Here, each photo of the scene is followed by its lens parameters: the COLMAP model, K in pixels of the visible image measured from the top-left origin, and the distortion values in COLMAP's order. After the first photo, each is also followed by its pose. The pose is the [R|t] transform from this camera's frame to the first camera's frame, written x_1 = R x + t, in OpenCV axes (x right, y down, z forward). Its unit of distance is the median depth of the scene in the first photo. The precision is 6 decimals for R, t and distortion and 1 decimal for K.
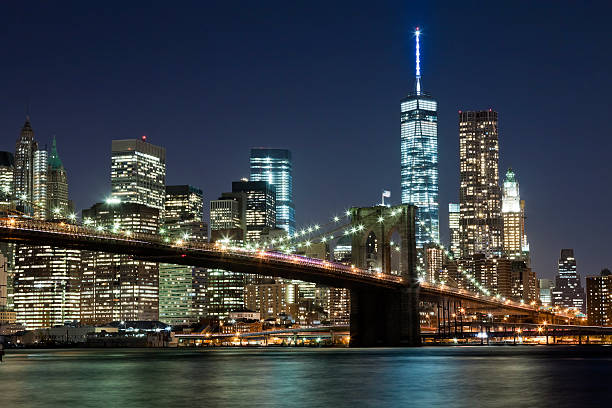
lens RADIAL K [[1235.3, 0, 306.0], [0, 1235.3, 204.0], [0, 0, 1]] dist [0.015071, -0.149427]
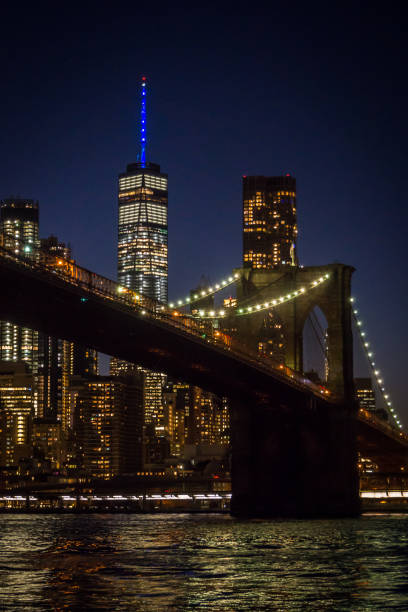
lens RADIAL K [[1389.7, 0, 204.0], [0, 1389.7, 306.0], [0, 0, 1]] dist [-0.001040, -0.034769]
pose [[0.973277, 0.032040, 0.227388, -0.092712], [-0.025268, 0.999148, -0.032631, 0.031423], [-0.228240, 0.026013, 0.973257, 0.288040]]
